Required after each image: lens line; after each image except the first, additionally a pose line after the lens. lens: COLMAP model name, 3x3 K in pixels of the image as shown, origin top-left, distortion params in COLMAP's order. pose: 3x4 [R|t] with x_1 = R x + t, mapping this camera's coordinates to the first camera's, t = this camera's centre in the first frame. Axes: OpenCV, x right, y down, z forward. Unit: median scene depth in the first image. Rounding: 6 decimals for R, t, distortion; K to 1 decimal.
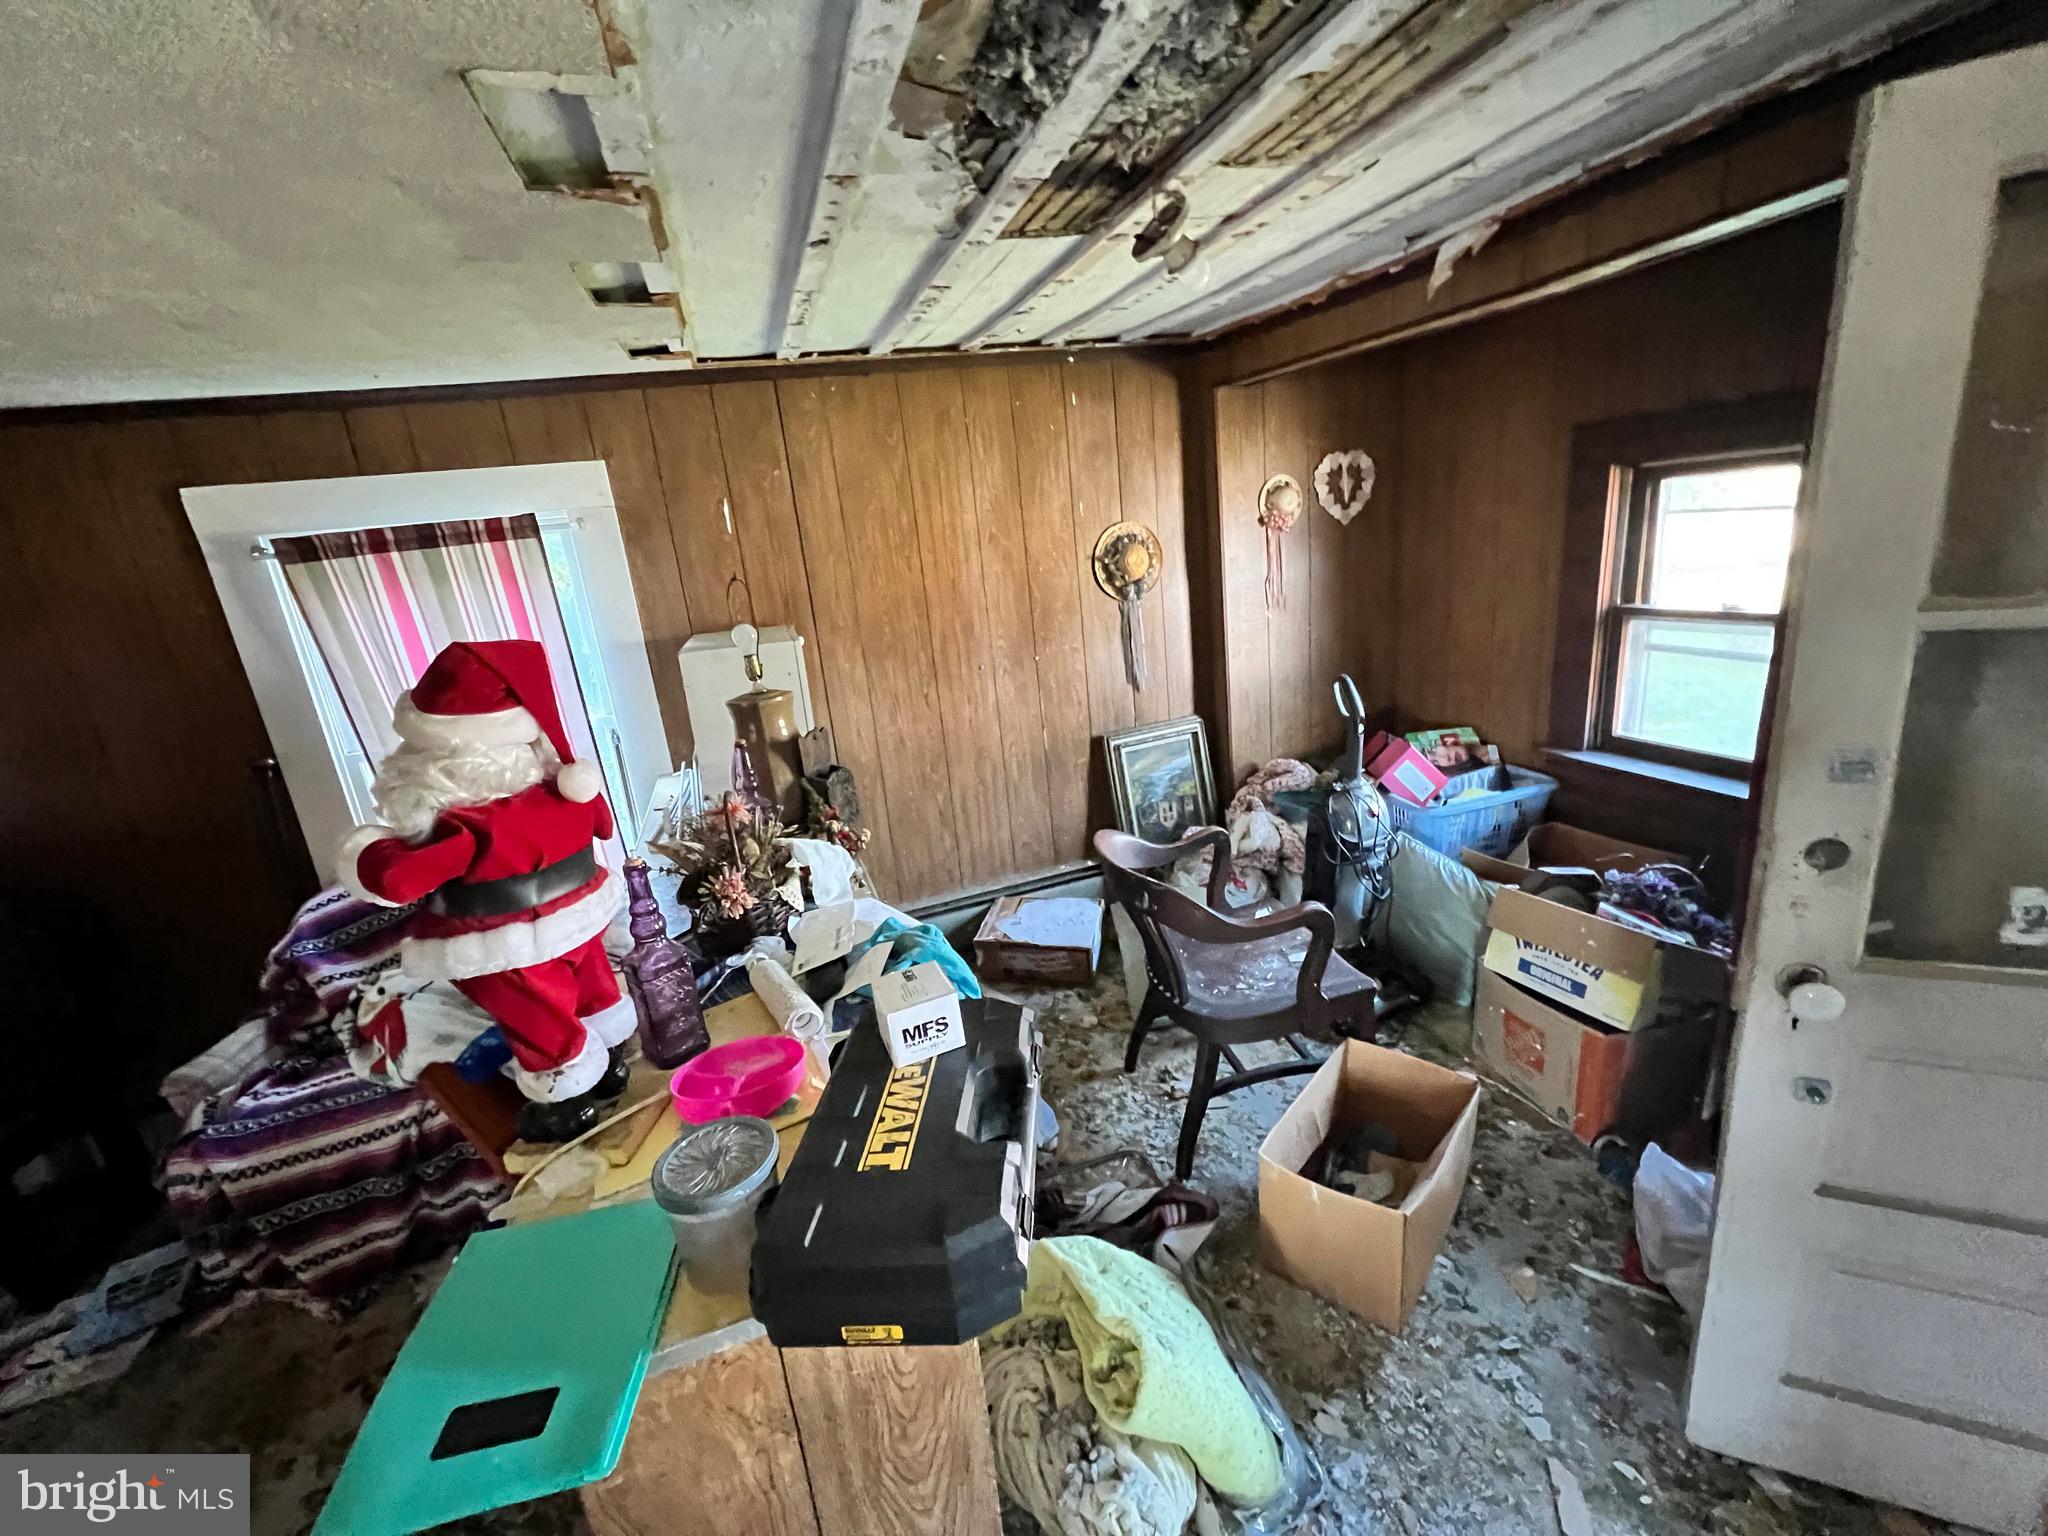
lens RADIAL K [[814.3, 0, 1024.8], [0, 814.3, 770.4], [0, 0, 1]] dist [-0.002465, 0.000799]
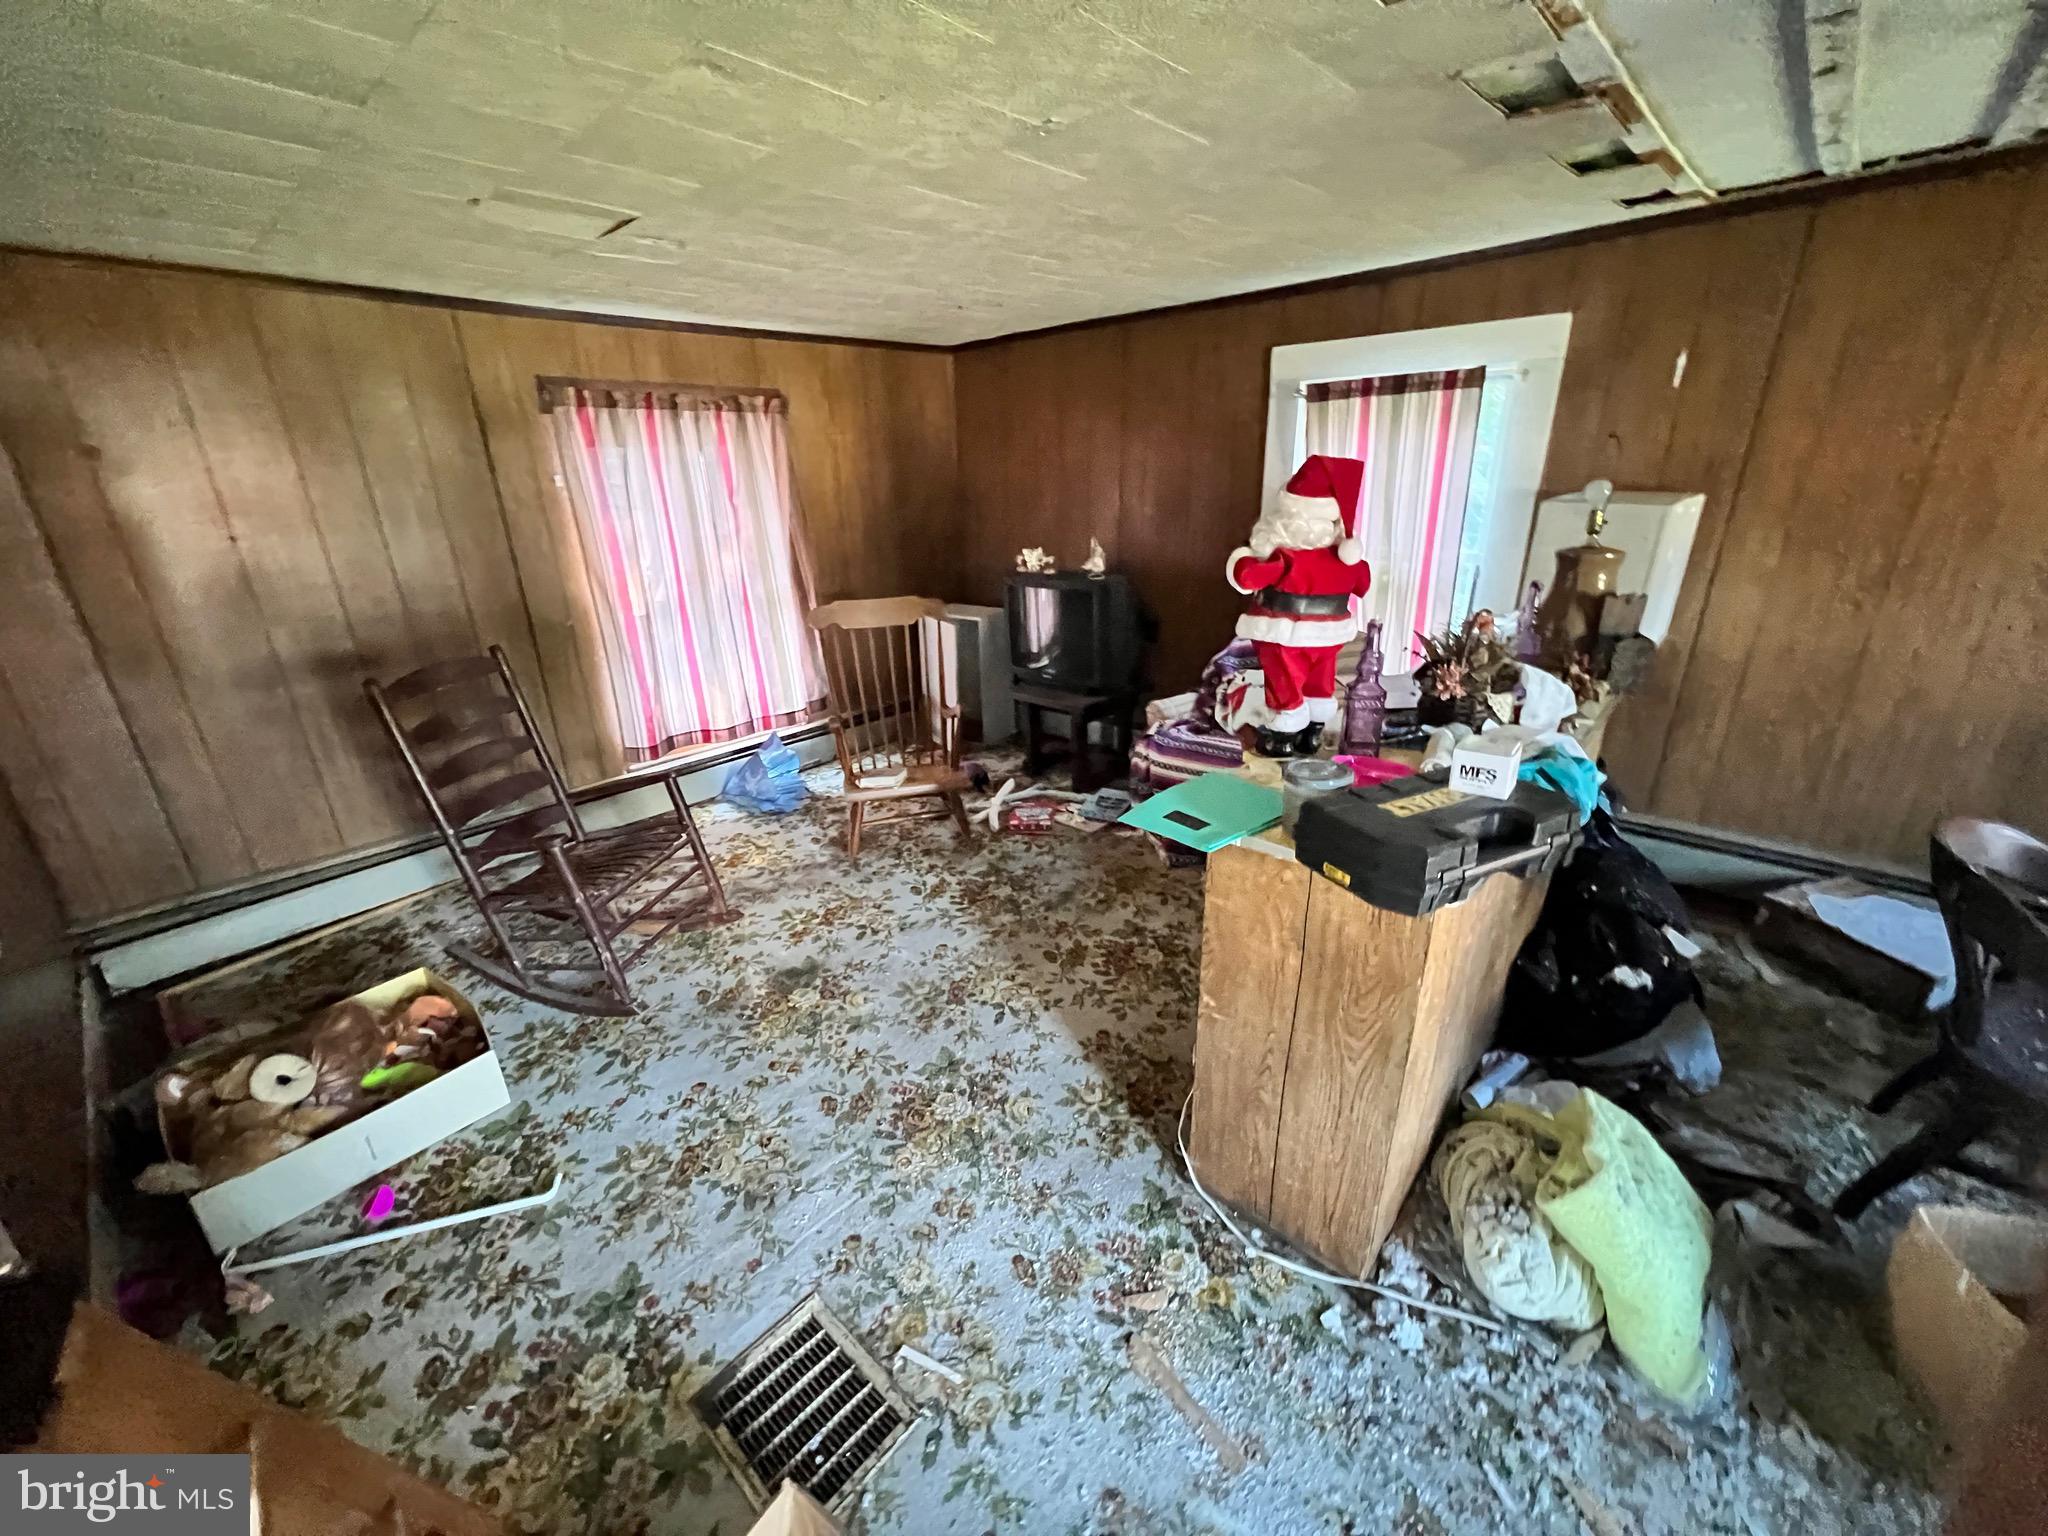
lens RADIAL K [[814.3, 0, 1028.2], [0, 814.3, 769.0], [0, 0, 1]] dist [-0.002465, 0.000799]
pose [[0.481732, 0.393228, -0.783139, 0.291138], [-0.257838, 0.917713, 0.302196, 0.042810], [0.837528, 0.056345, 0.543481, -0.201663]]
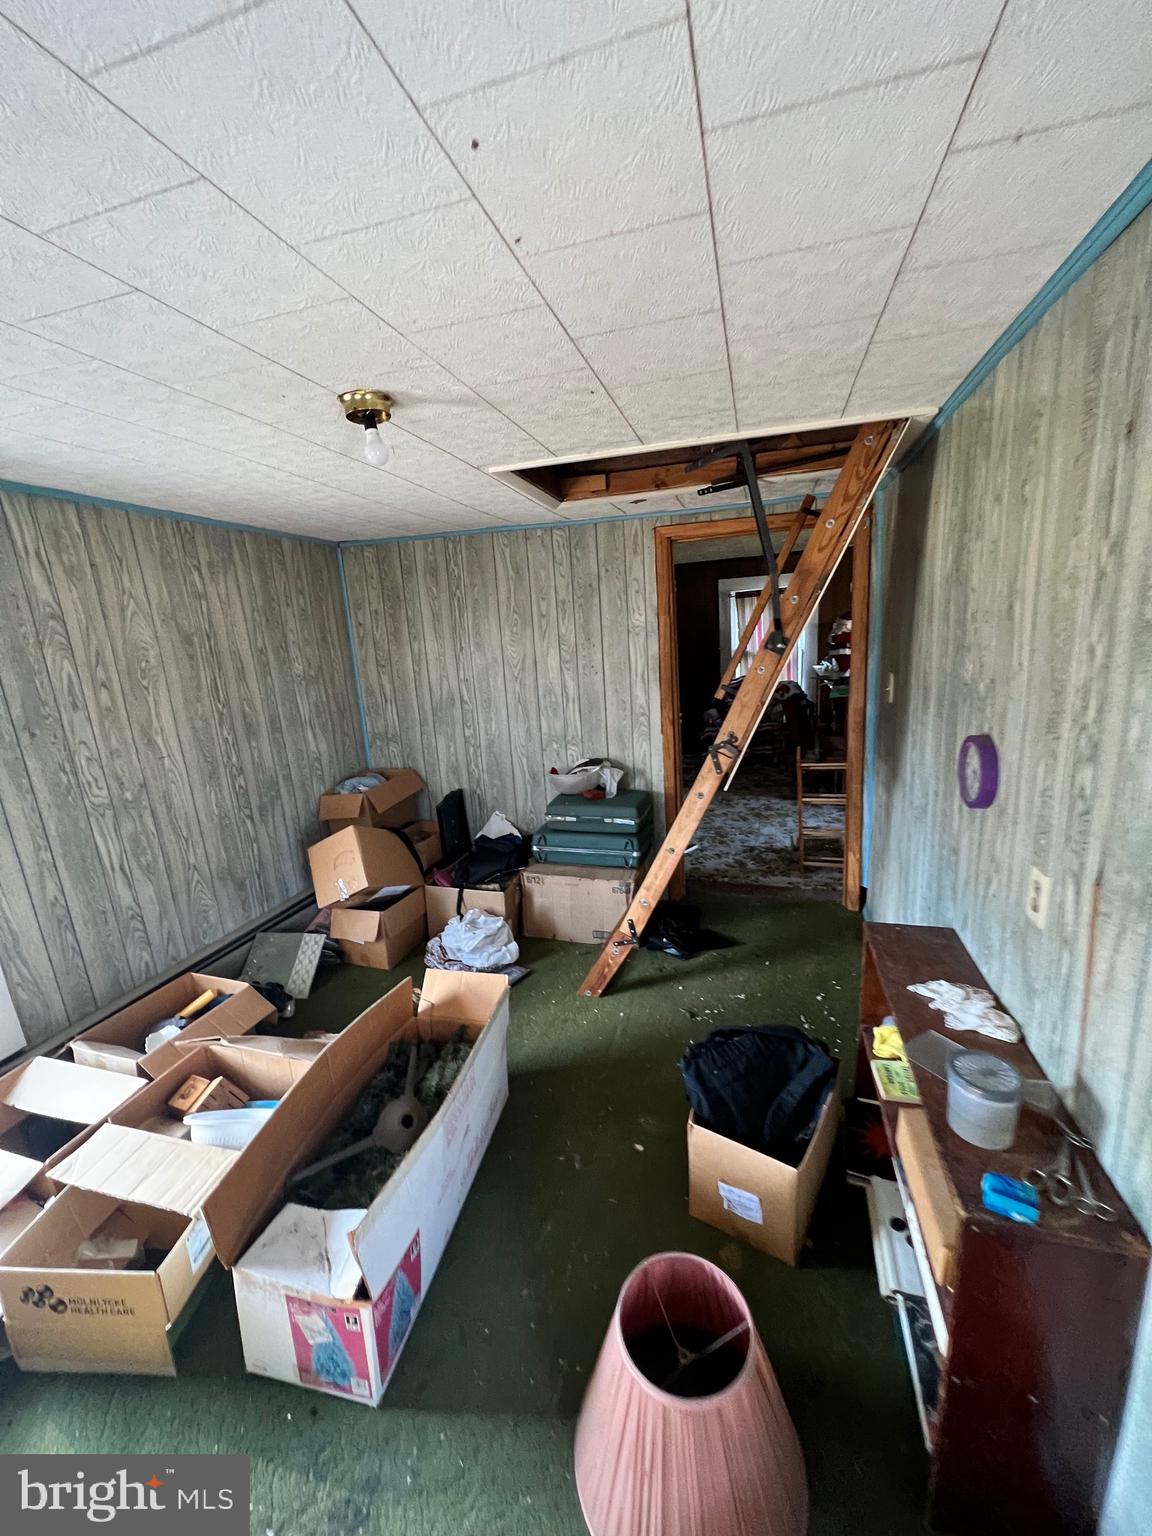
lens RADIAL K [[610.7, 0, 579.1], [0, 610.7, 764.9], [0, 0, 1]] dist [-0.002465, 0.000799]
pose [[0.821370, 0.174553, -0.543031, 0.283124], [-0.164225, 0.984082, 0.067924, 0.584194], [0.546243, 0.033388, 0.836961, -2.353865]]
